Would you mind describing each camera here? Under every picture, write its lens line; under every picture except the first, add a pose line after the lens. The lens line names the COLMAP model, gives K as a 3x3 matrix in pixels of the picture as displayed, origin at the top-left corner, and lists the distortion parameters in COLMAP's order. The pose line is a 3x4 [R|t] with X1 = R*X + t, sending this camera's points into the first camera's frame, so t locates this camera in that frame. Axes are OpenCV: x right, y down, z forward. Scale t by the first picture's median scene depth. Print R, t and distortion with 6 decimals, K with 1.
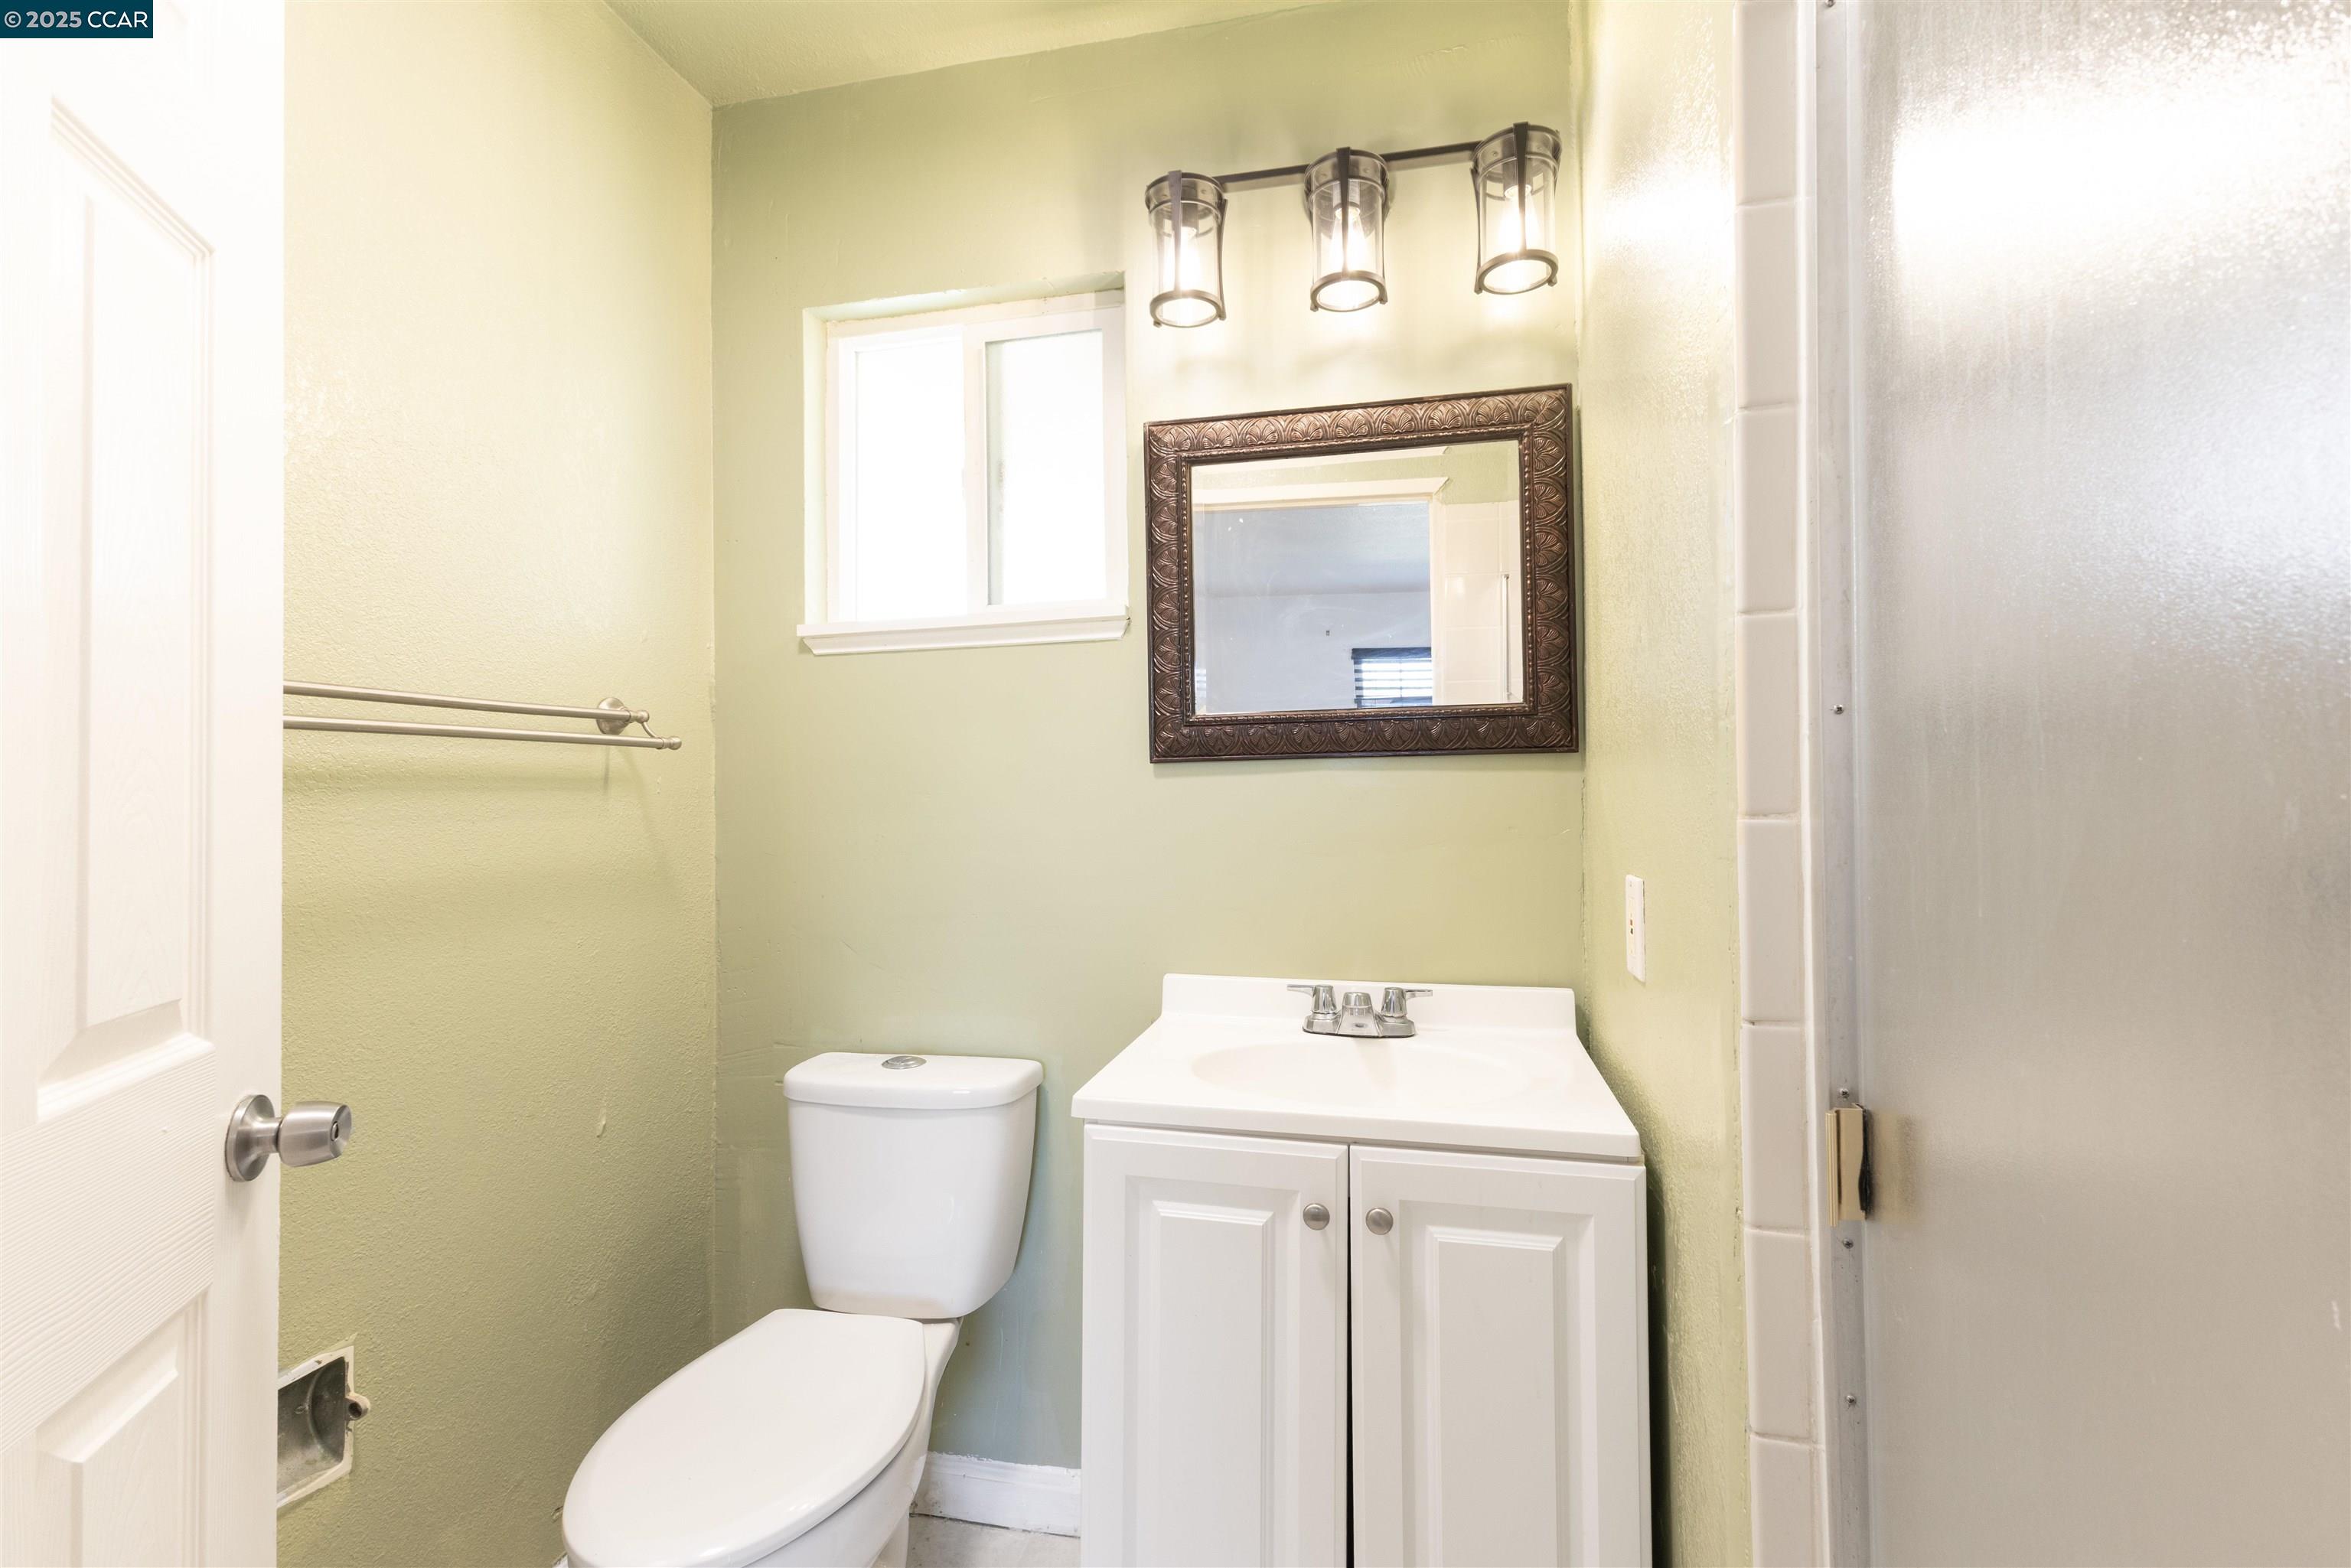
lens RADIAL K [[1024.3, 0, 1181.1], [0, 1024.3, 790.3], [0, 0, 1]] dist [0.008242, 0.000588]
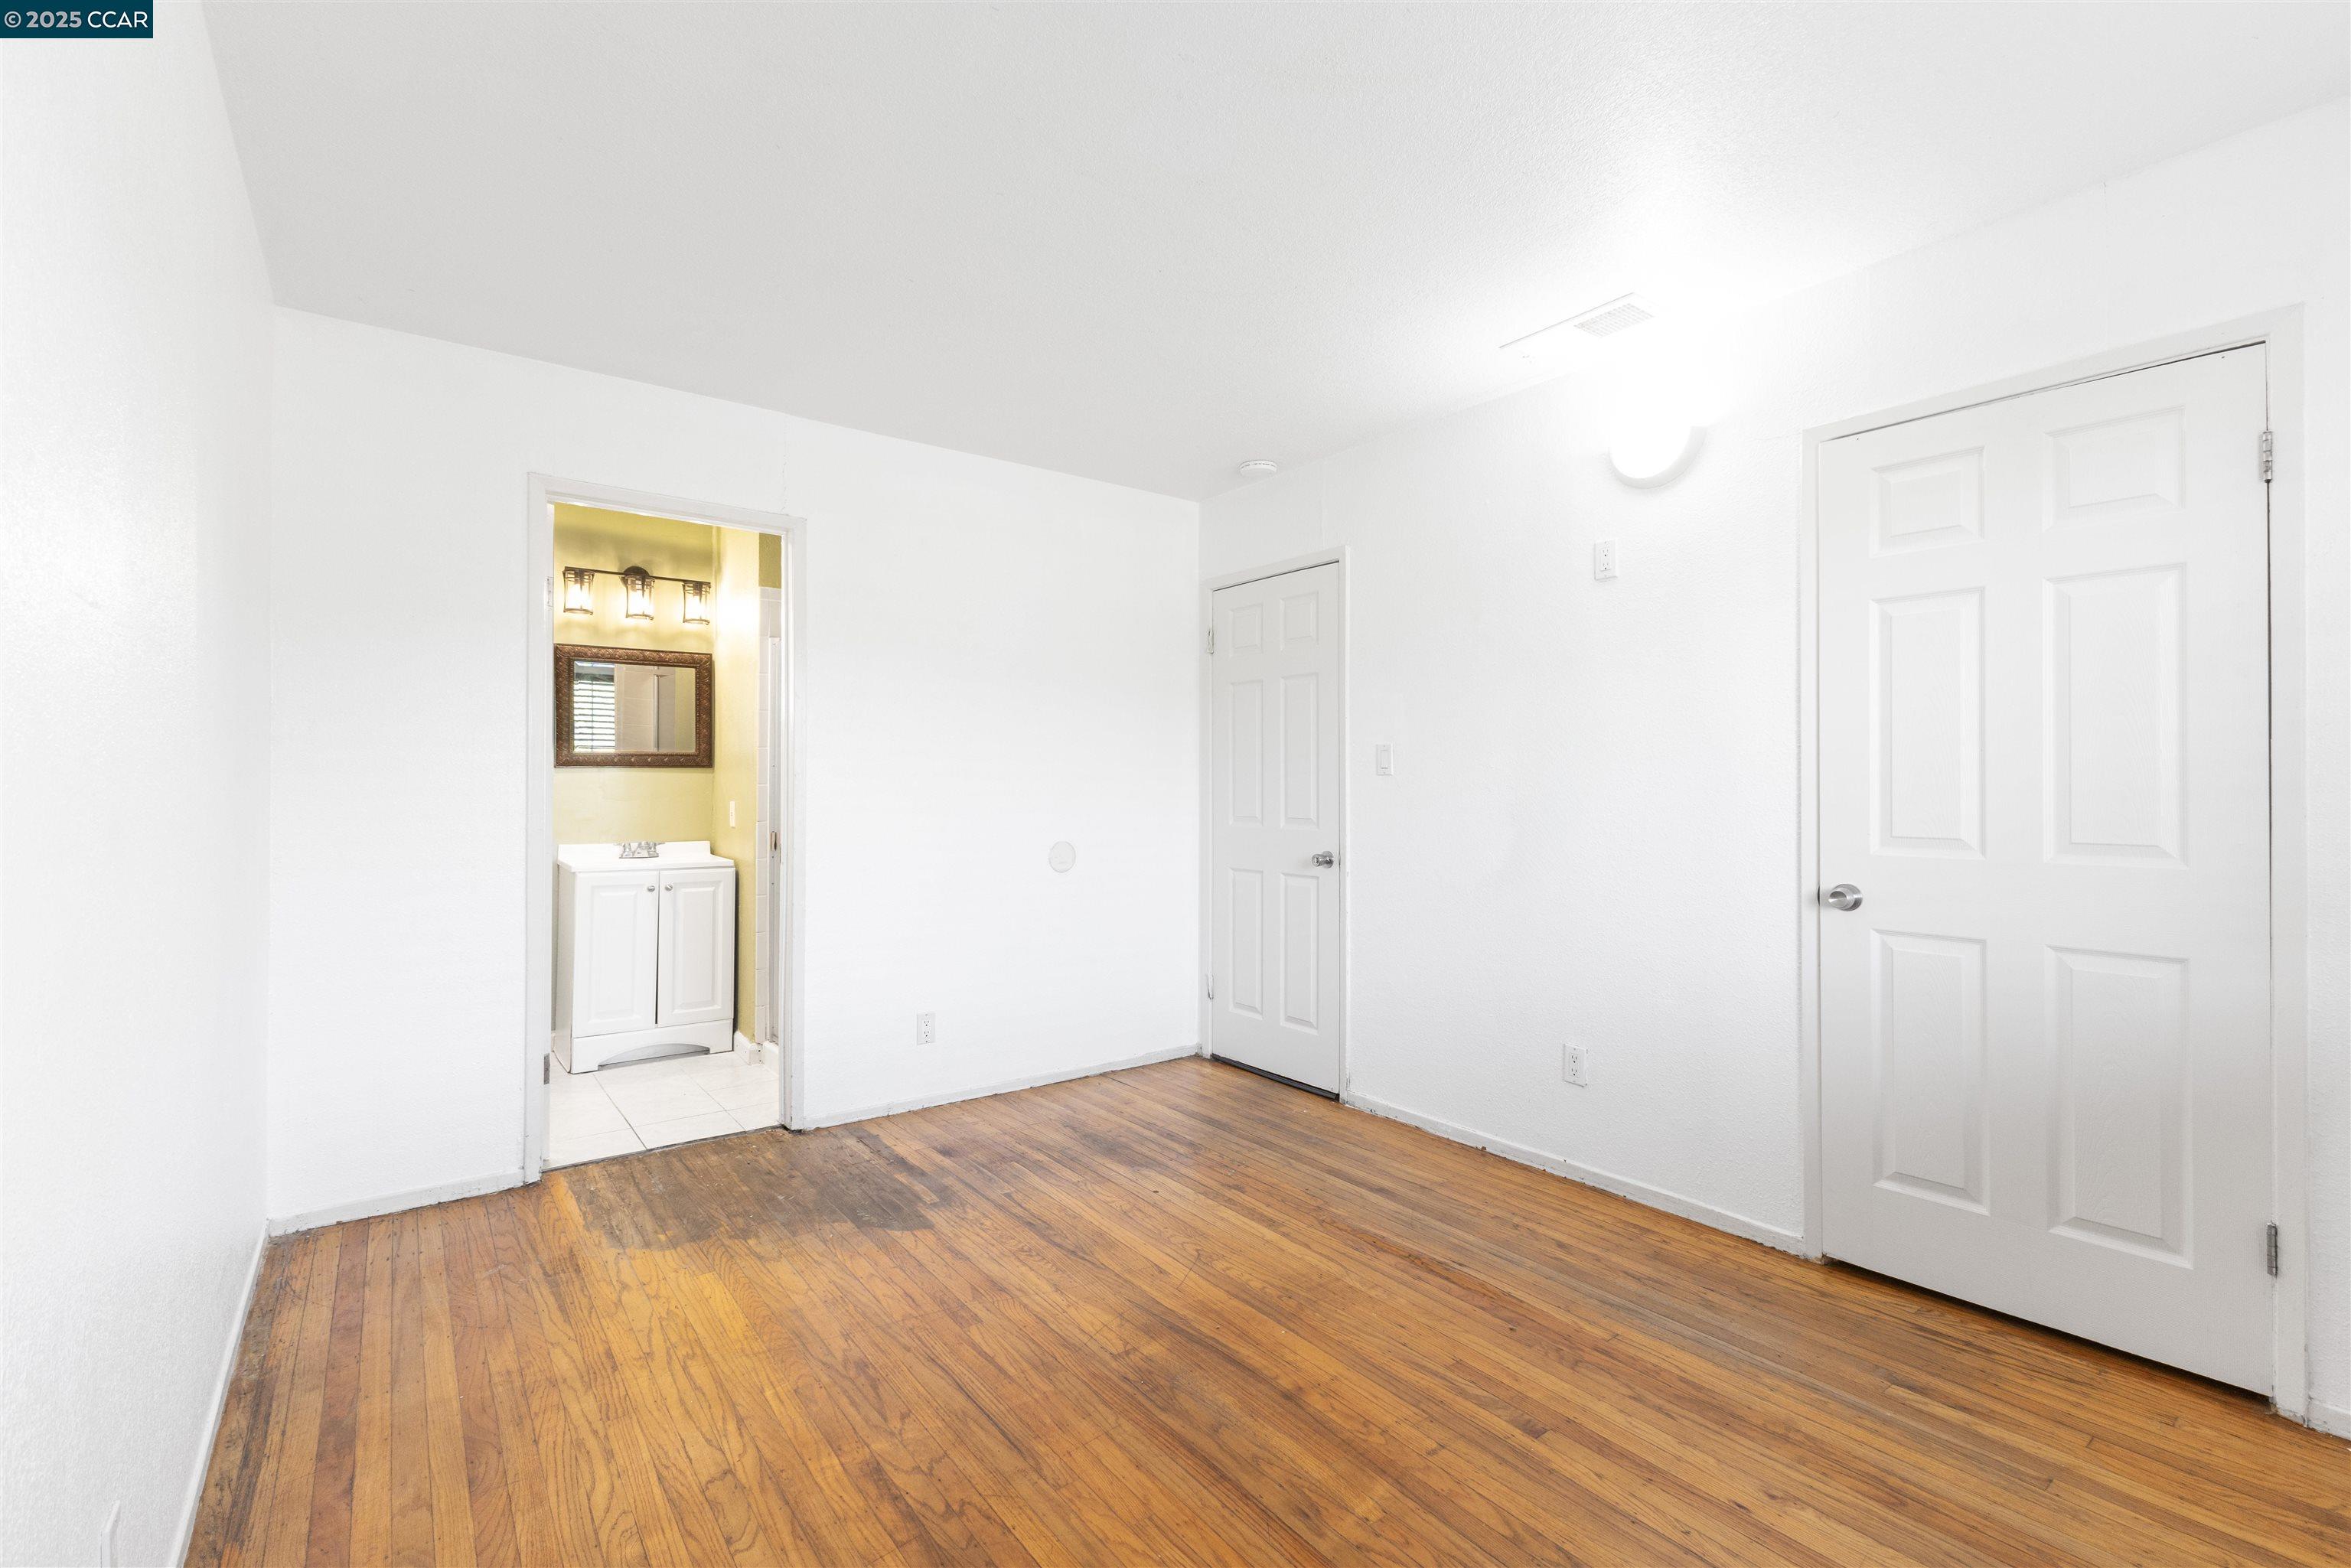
lens RADIAL K [[1024.3, 0, 1166.2], [0, 1024.3, 791.5], [0, 0, 1]] dist [0.008242, 0.000588]
pose [[0.657624, 0.007927, 0.753304, -1.104583], [-0.011756, 0.999931, -0.000259, 0.020975], [-0.753254, -0.008686, 0.657672, -2.196866]]
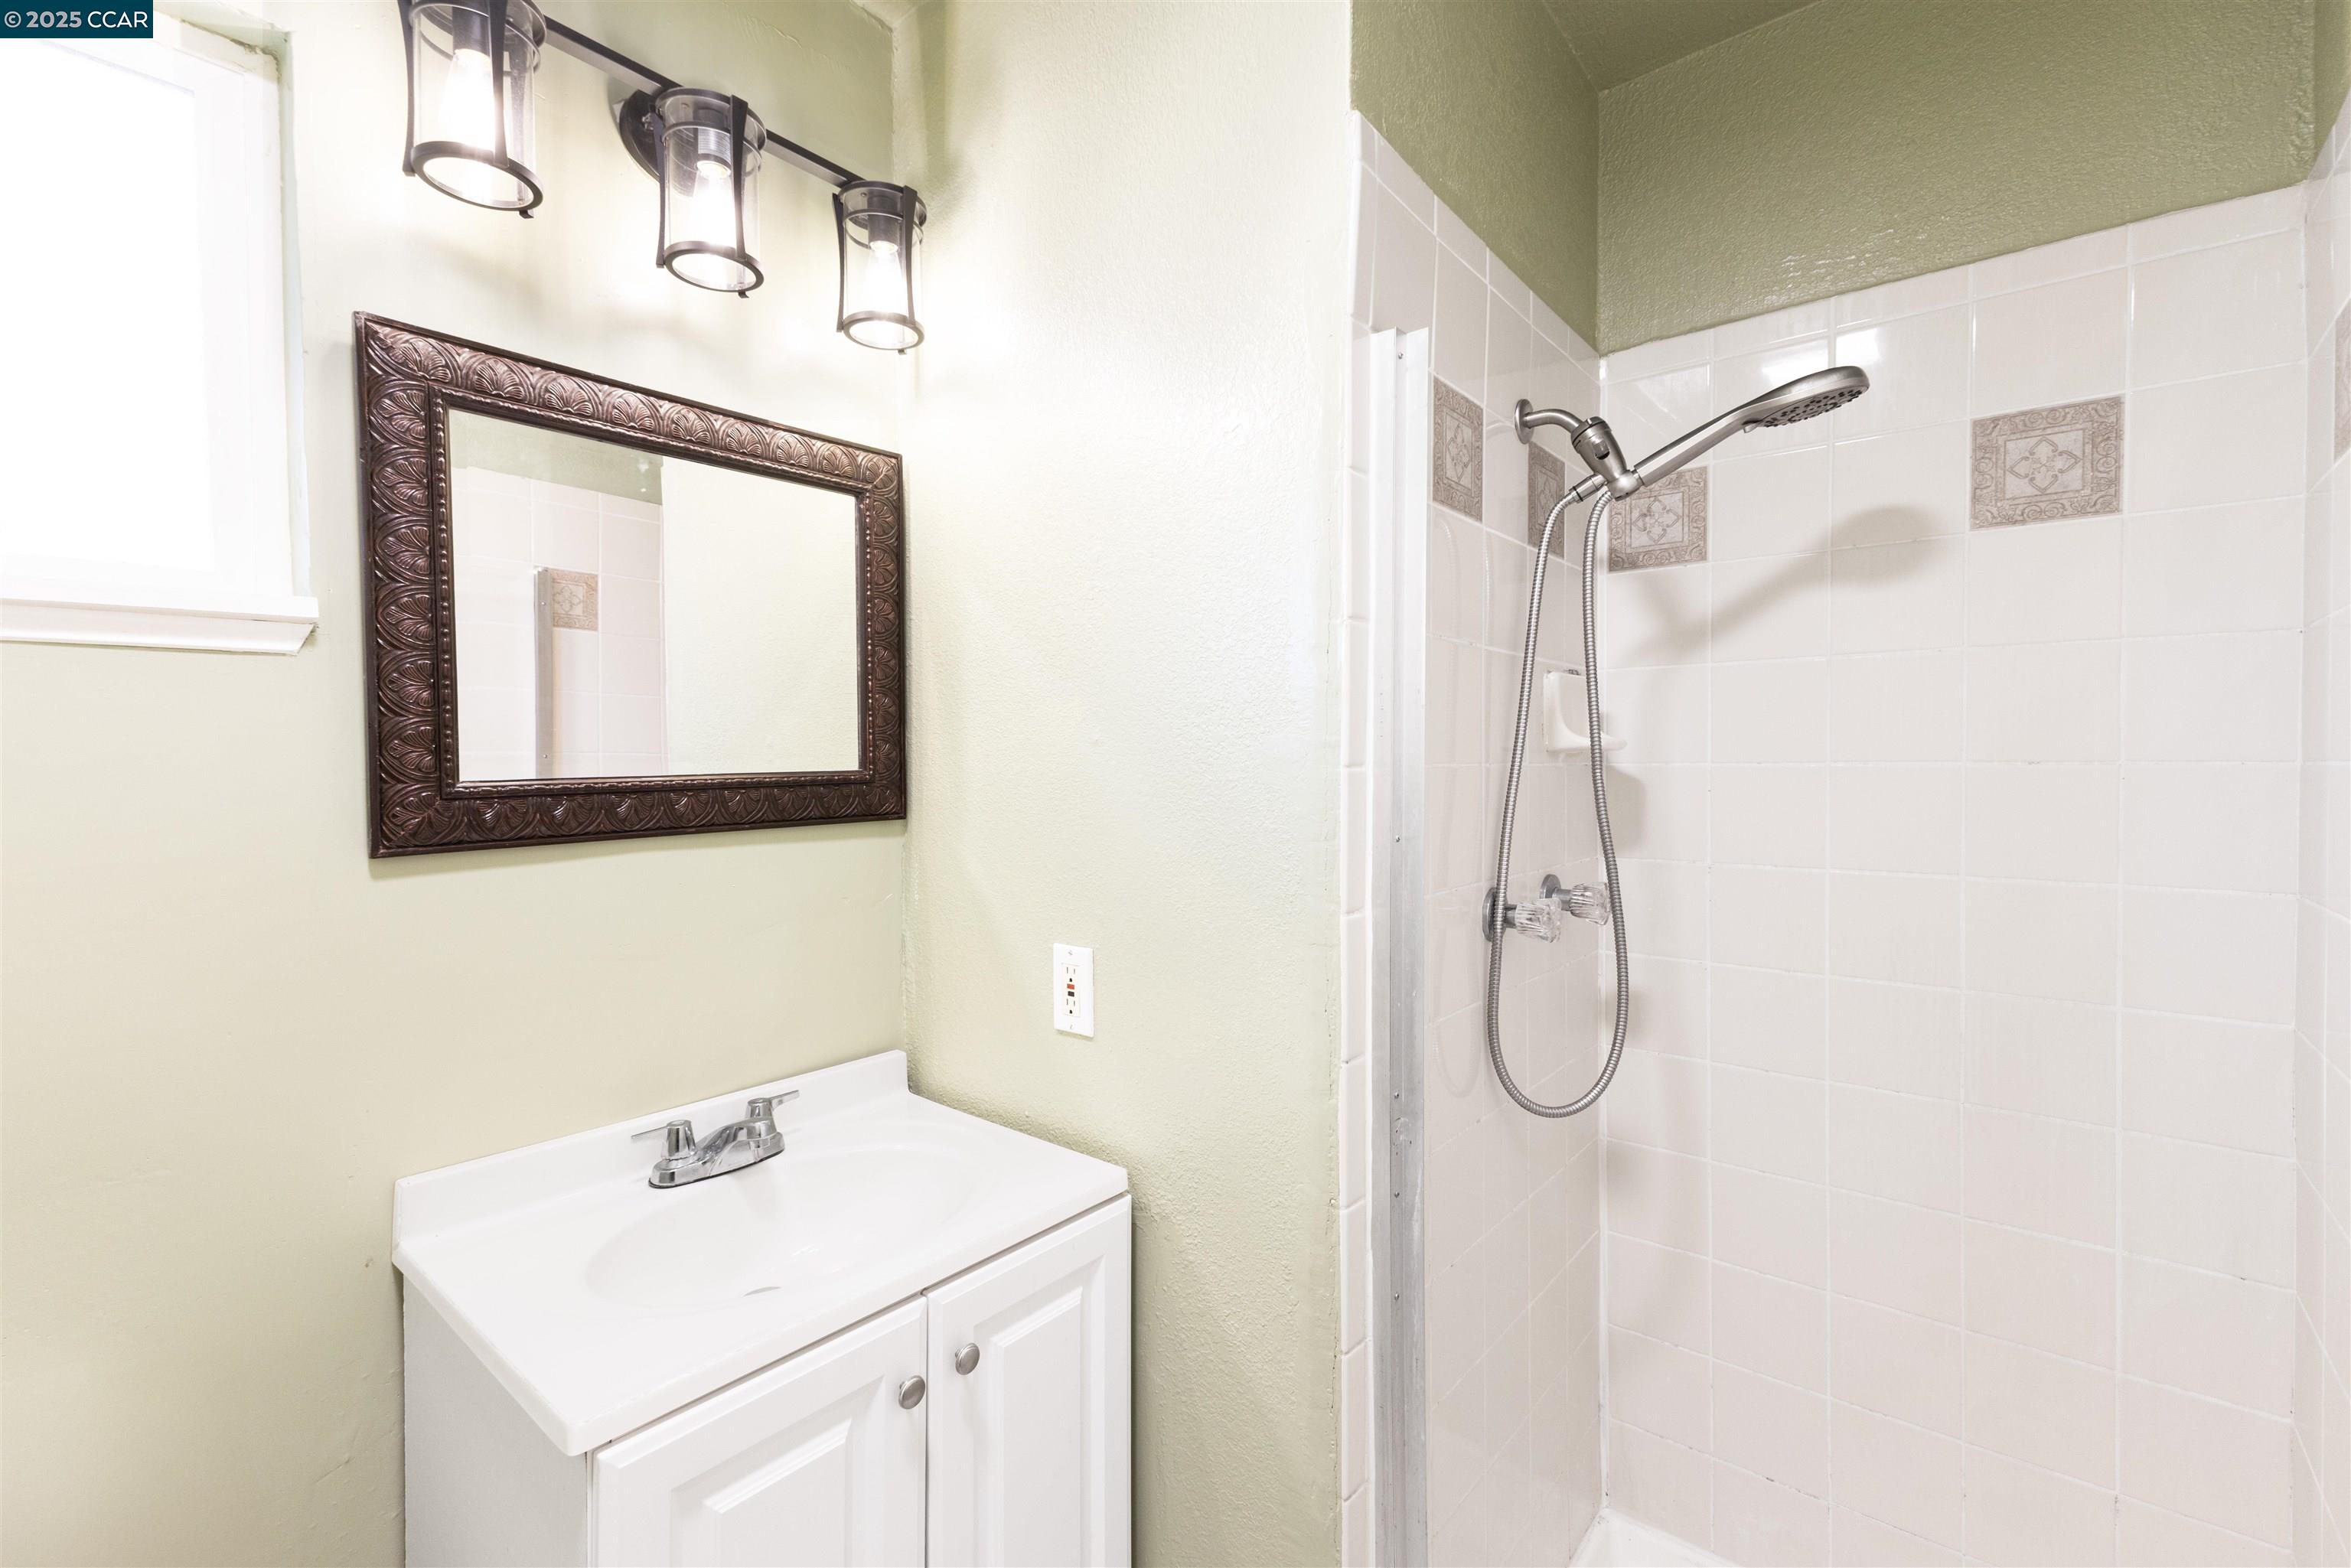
lens RADIAL K [[1024.3, 0, 1175.7], [0, 1024.3, 782.9], [0, 0, 1]] dist [0.008242, 0.000588]
pose [[0.454972, -0.019079, 0.890301, -0.398153], [-0.000177, 0.999768, 0.021516, -0.094371], [-0.890505, -0.009947, 0.454864, 0.293367]]
